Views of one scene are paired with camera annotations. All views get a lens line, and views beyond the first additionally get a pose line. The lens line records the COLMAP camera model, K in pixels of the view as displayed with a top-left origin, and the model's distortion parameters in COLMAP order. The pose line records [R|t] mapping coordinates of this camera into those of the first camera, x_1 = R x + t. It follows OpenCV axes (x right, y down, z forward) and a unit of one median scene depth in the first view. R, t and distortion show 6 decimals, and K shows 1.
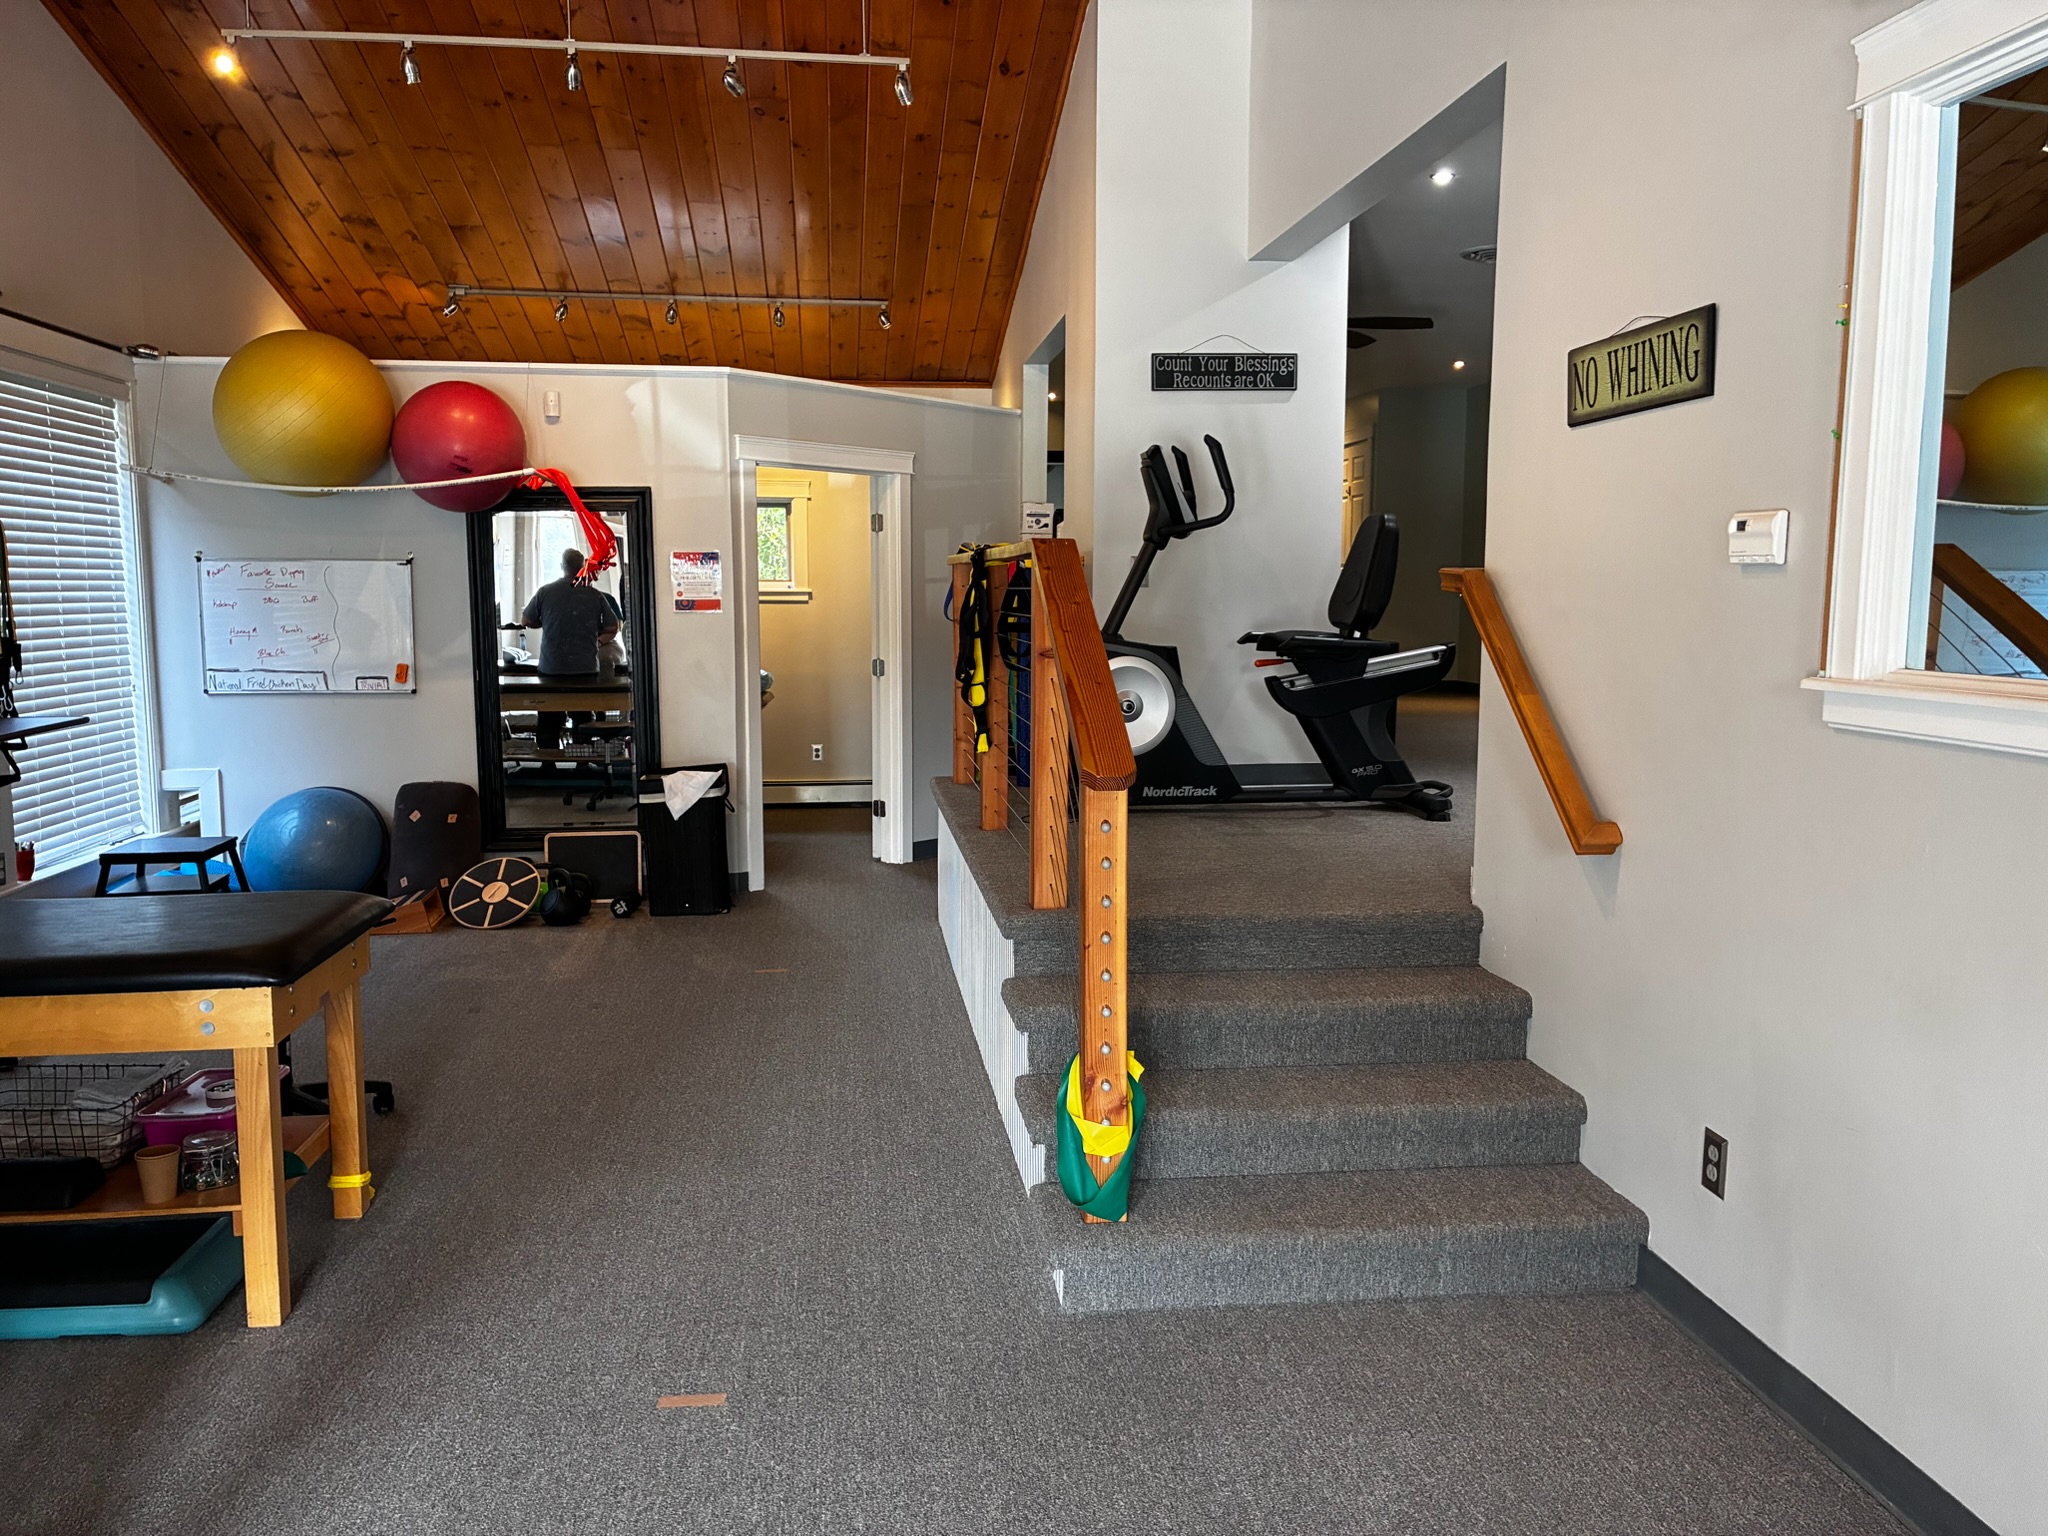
lens RADIAL K [[1536.8, 0, 1024.0], [0, 1536.8, 768.0], [0, 0, 1]] dist [0.042229, -0.074779]
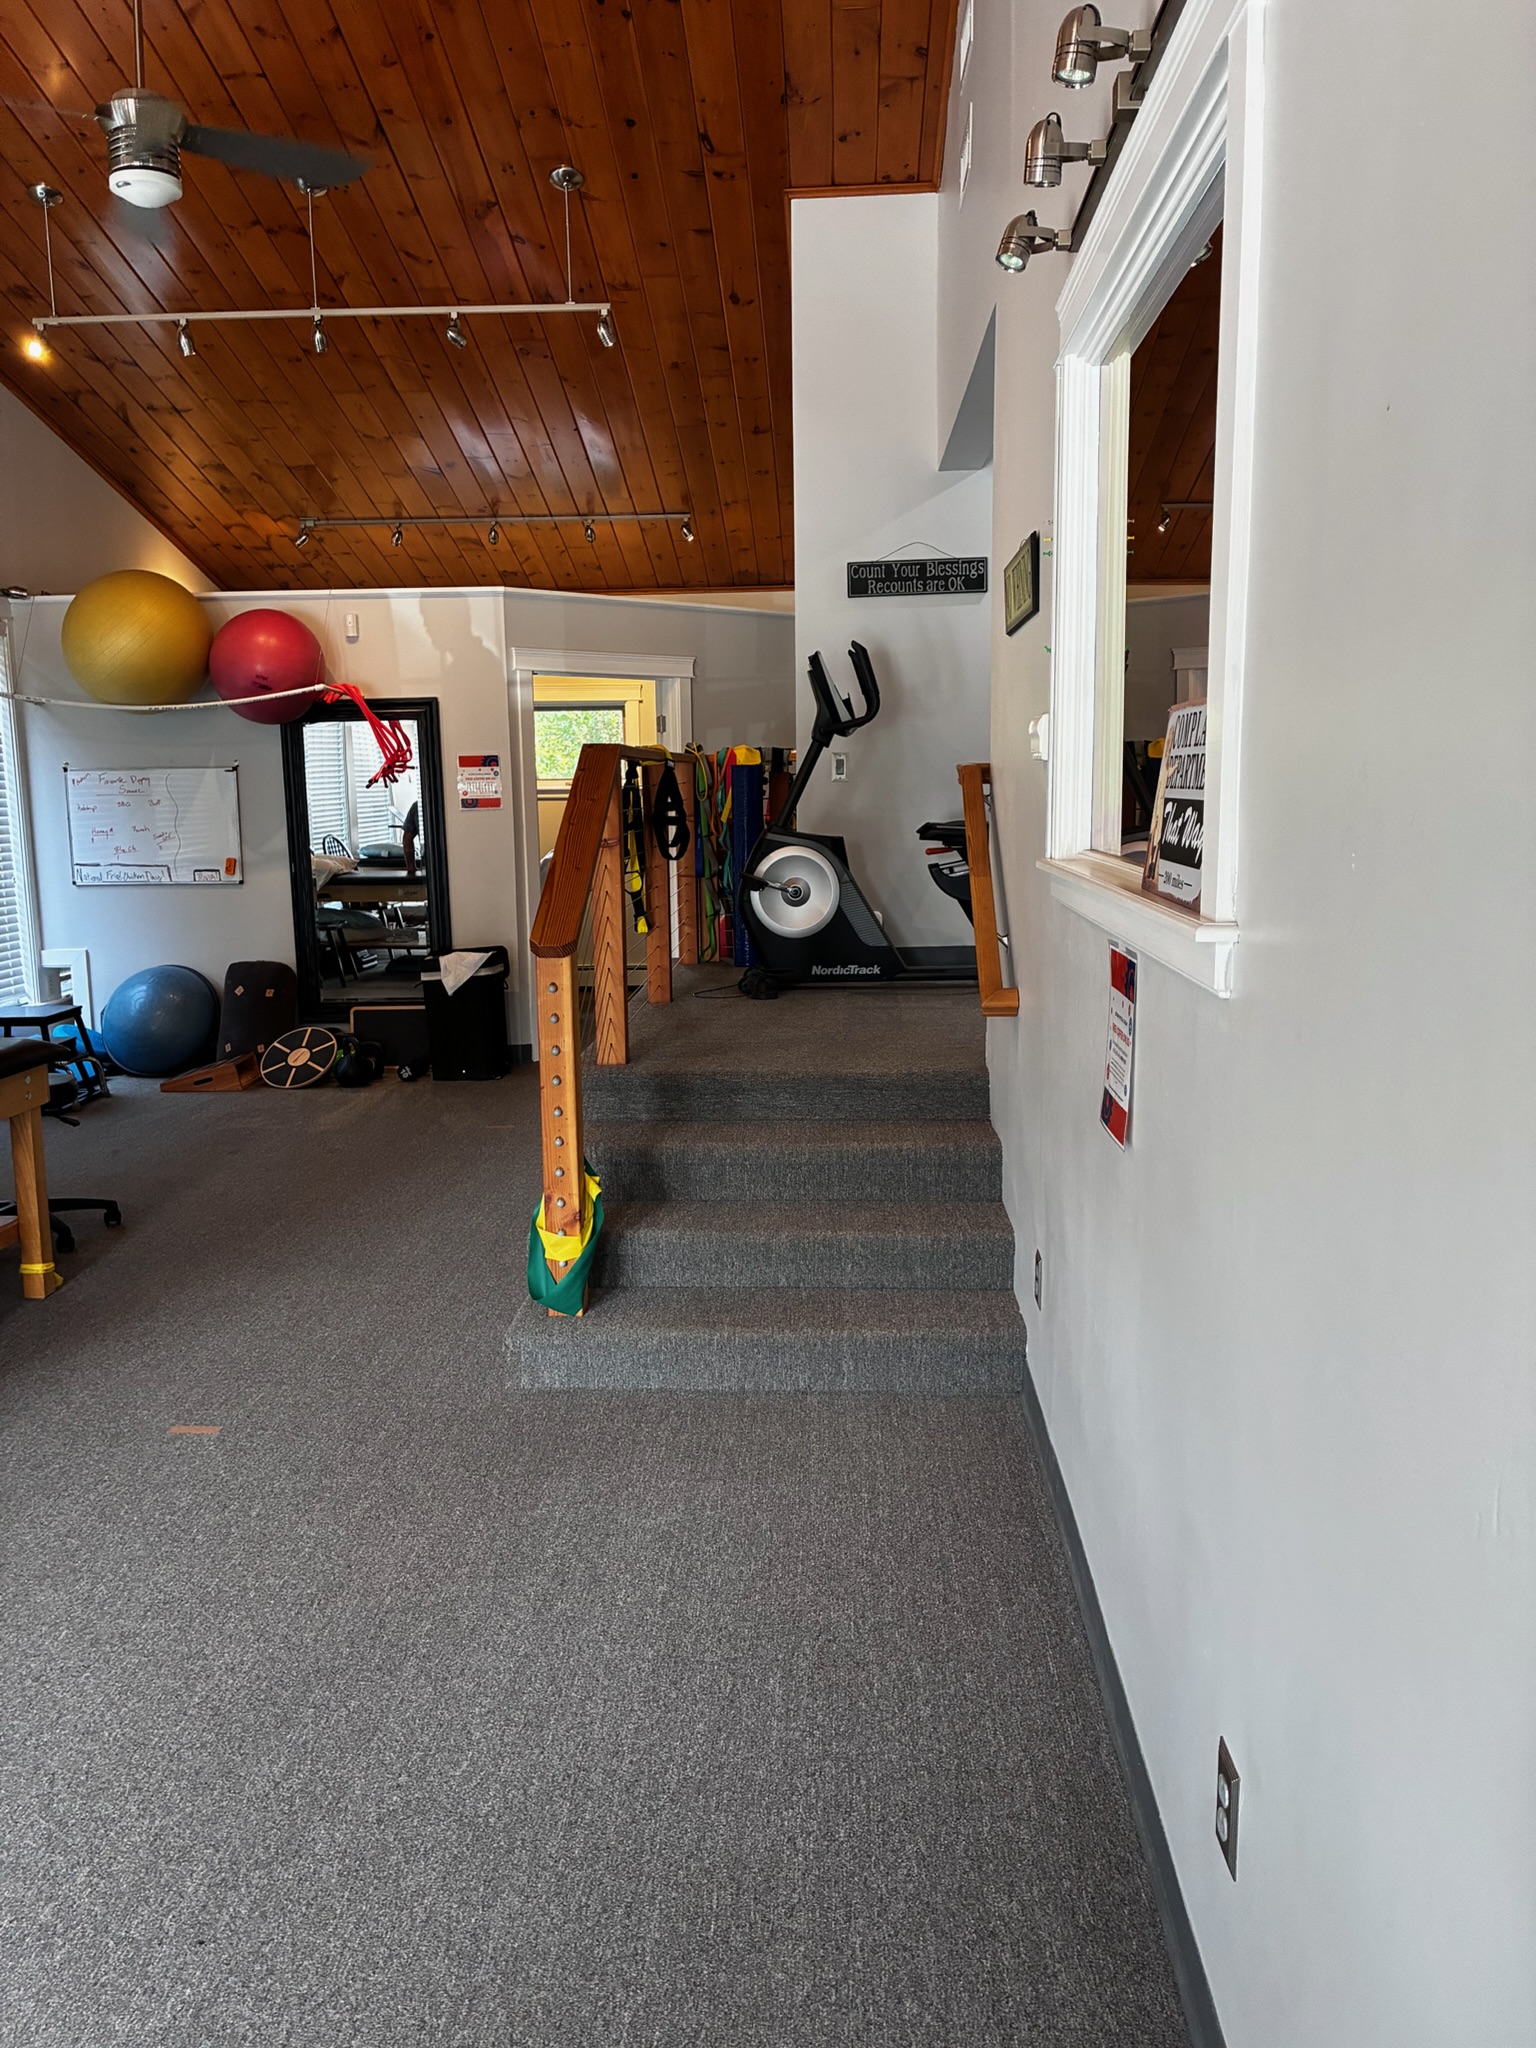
lens RADIAL K [[1536.8, 0, 760.2], [0, 1536.8, 1008.8], [0, 0, 1]] dist [0.042229, -0.074779]
pose [[0.985927, 0.008621, -0.166953, 0.186101], [-0.003422, 0.999501, 0.031403, 0.007455], [0.167141, -0.030390, 0.985465, -0.071014]]
